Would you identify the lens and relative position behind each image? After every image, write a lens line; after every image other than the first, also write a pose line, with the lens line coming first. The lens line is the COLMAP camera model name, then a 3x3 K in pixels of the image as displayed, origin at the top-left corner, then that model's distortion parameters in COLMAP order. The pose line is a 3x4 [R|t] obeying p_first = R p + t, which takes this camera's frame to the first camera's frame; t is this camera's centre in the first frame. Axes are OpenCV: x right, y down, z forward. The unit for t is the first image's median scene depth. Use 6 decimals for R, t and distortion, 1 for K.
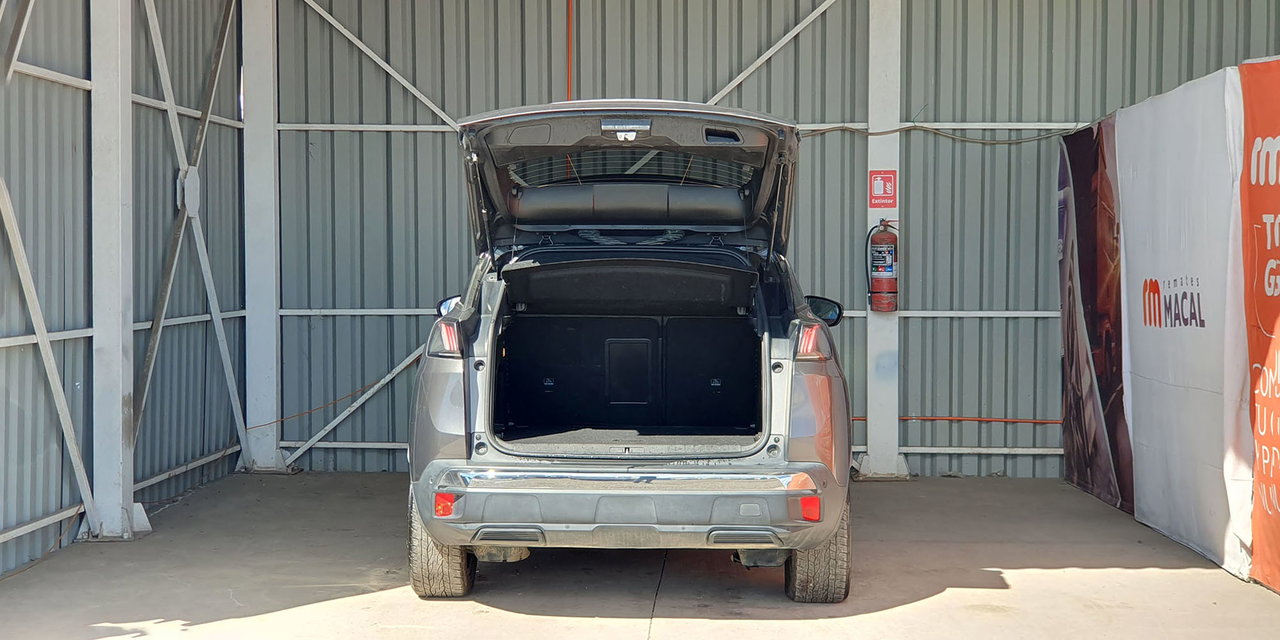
lens RADIAL K [[1414.7, 0, 640.0], [0, 1414.7, 320.0], [0, 0, 1]] dist [-0.105594, -0.001973]
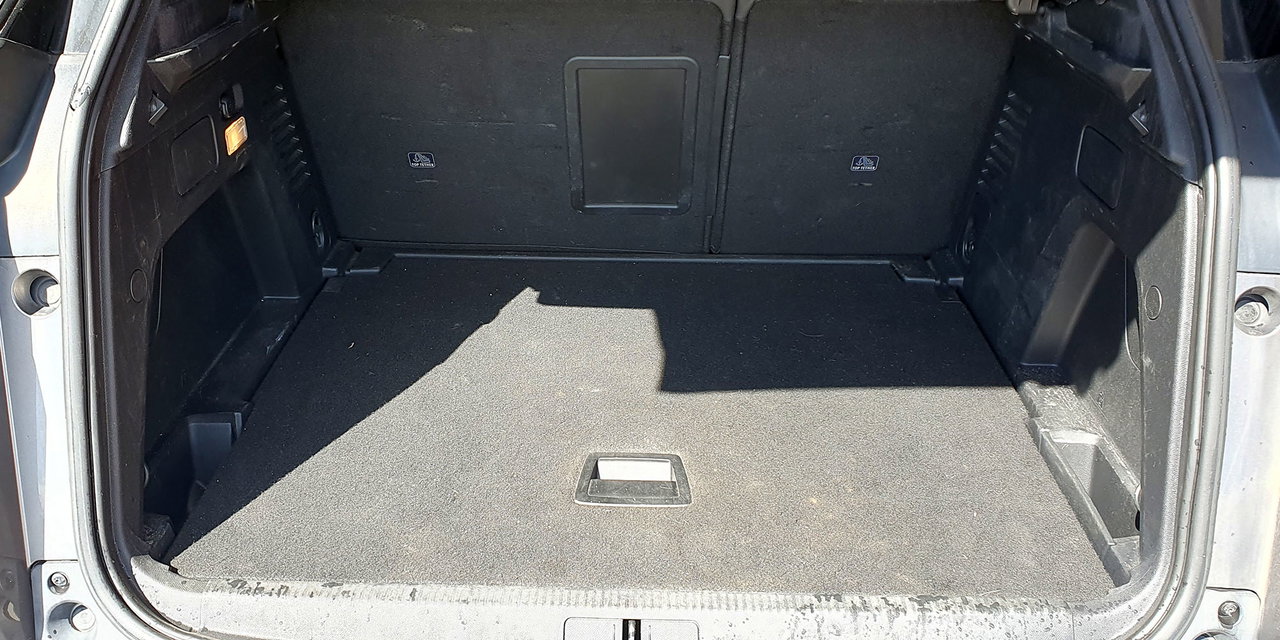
lens RADIAL K [[1055.9, 0, 619.3], [0, 1055.9, 321.3], [0, 0, 1]] dist [-0.000751, -0.002001]
pose [[0.999900, 0.001288, -0.014091, -0.008990], [0.004709, 0.908780, 0.417249, -0.041868], [0.013344, -0.417274, 0.908683, 0.871344]]
